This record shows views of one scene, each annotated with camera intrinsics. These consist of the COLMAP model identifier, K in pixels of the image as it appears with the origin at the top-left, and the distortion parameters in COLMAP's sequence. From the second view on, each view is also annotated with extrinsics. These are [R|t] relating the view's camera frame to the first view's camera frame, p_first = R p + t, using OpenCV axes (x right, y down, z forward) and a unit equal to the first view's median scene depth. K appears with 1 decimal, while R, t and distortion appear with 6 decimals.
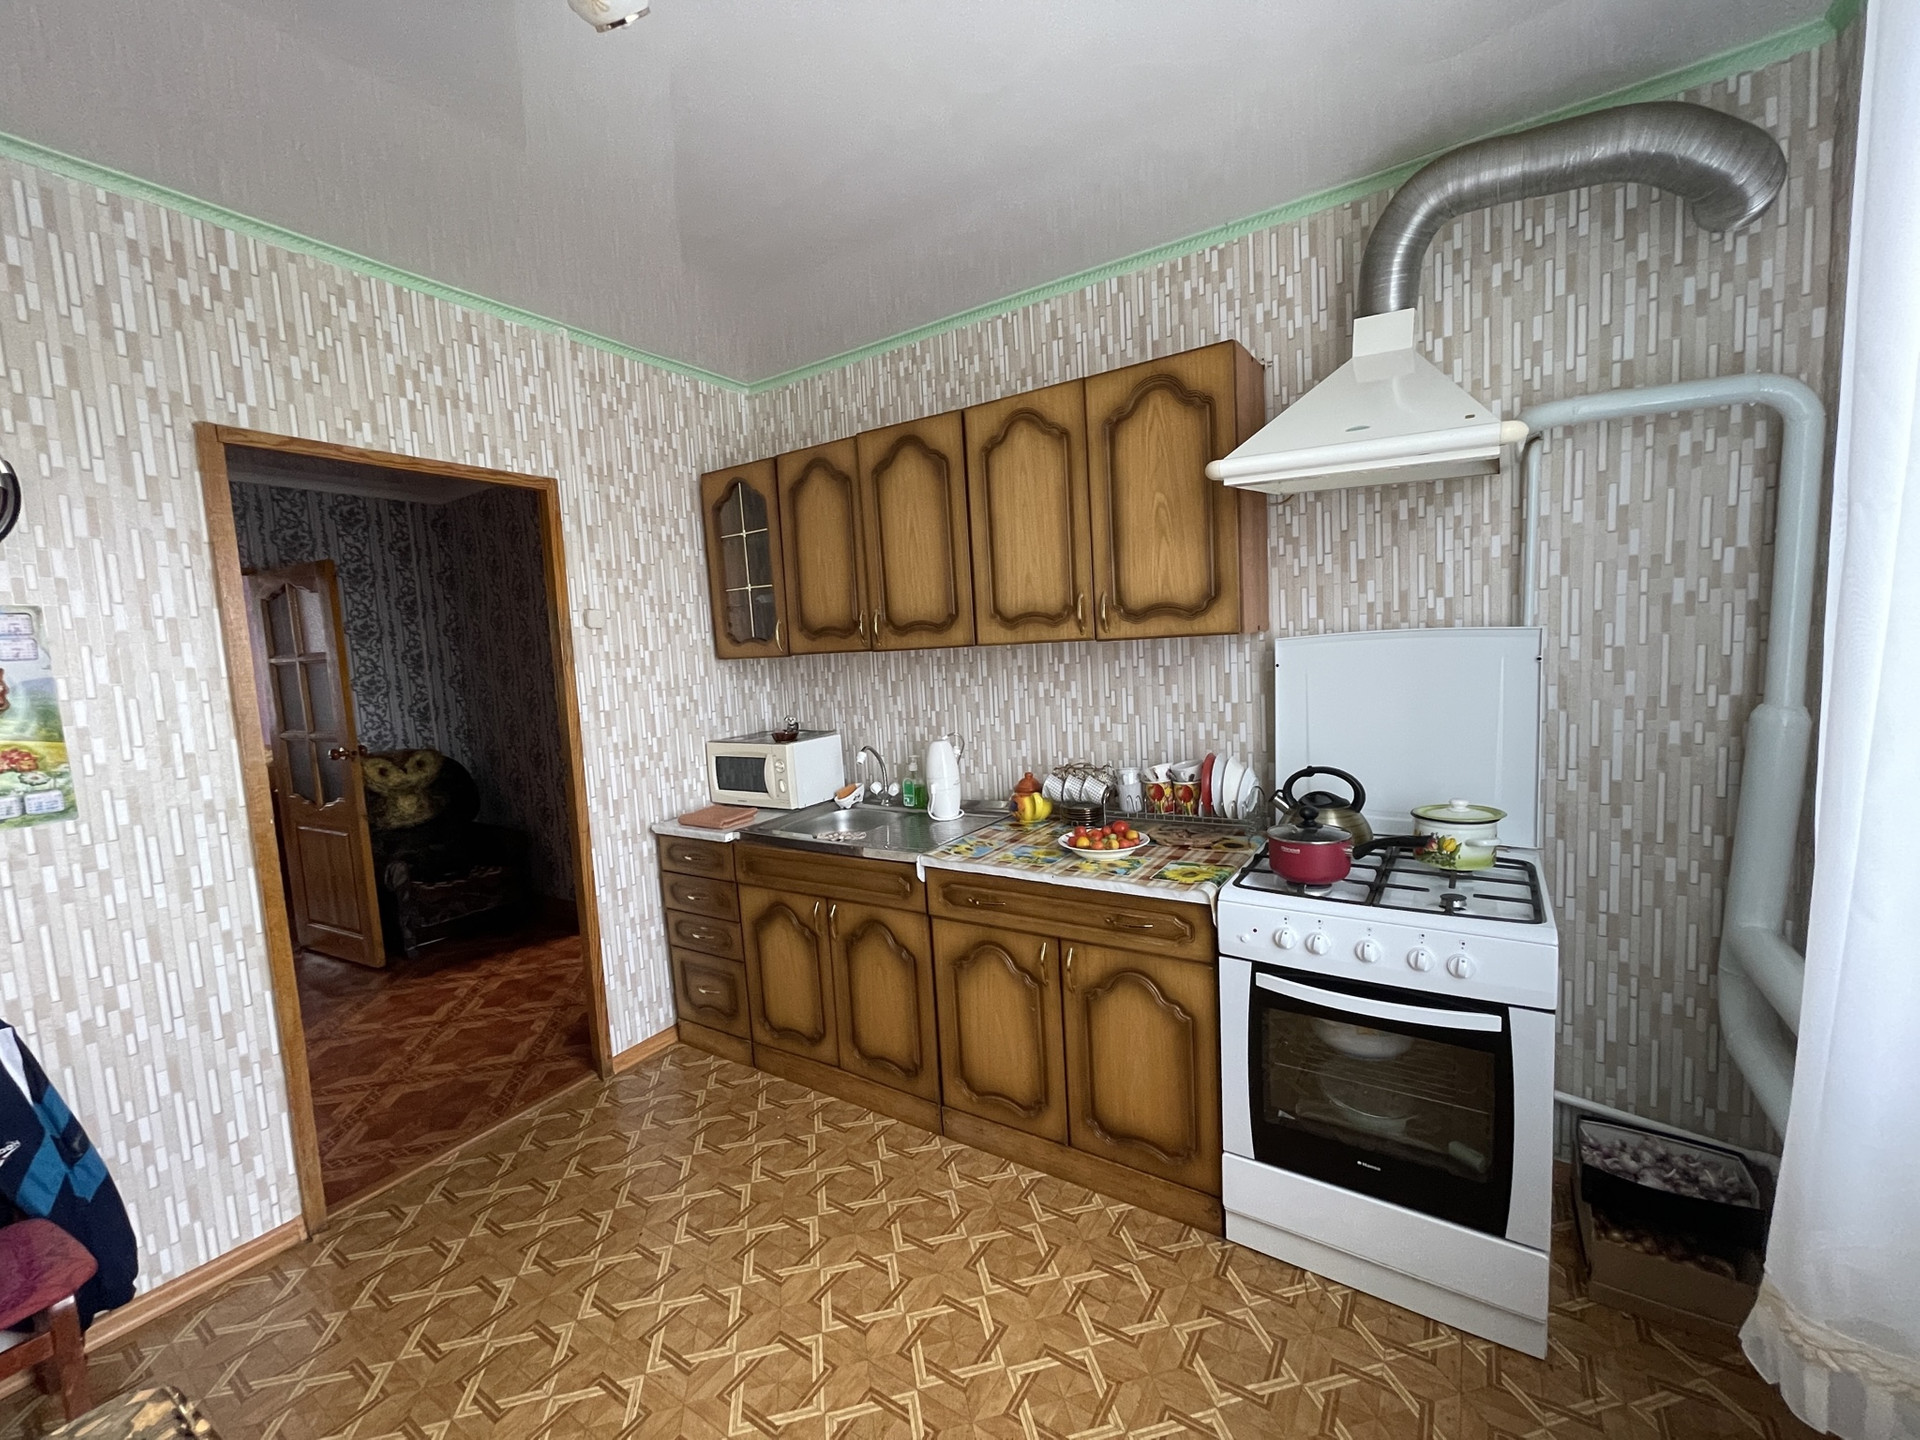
lens RADIAL K [[778.1, 0, 958.0], [0, 778.1, 721.4], [0, 0, 1]] dist [-0.001975, 0.000349]
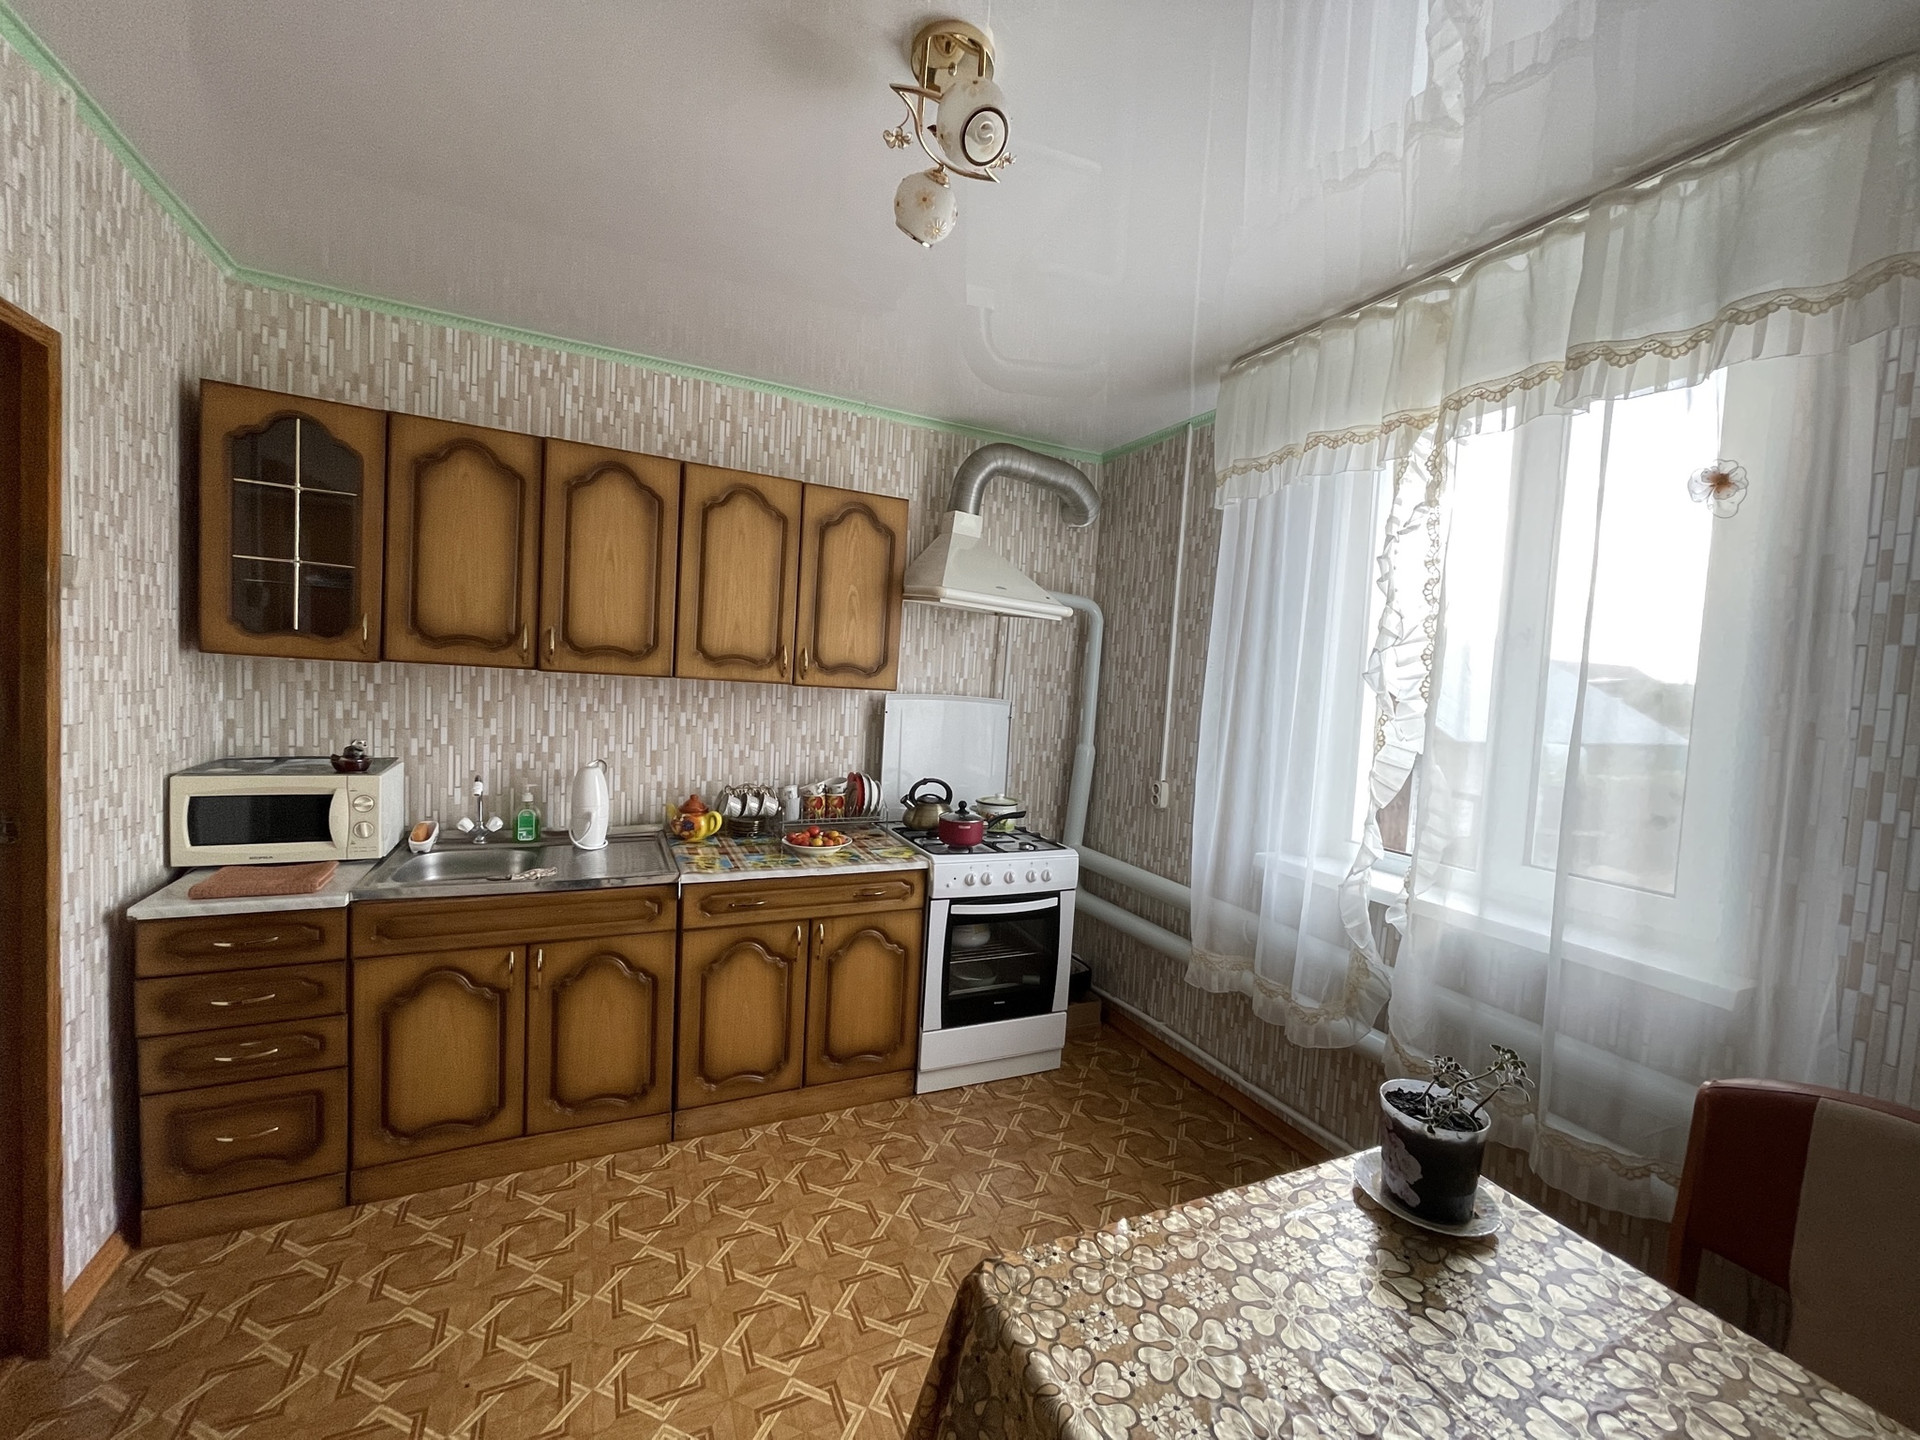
lens RADIAL K [[778.1, 0, 954.8], [0, 778.1, 723.5], [0, 0, 1]] dist [-0.001975, 0.000349]
pose [[0.508464, 0.037049, 0.860286, -0.713443], [-0.003995, 0.999165, -0.040668, 0.008826], [-0.861074, 0.017241, 0.508187, 0.121922]]
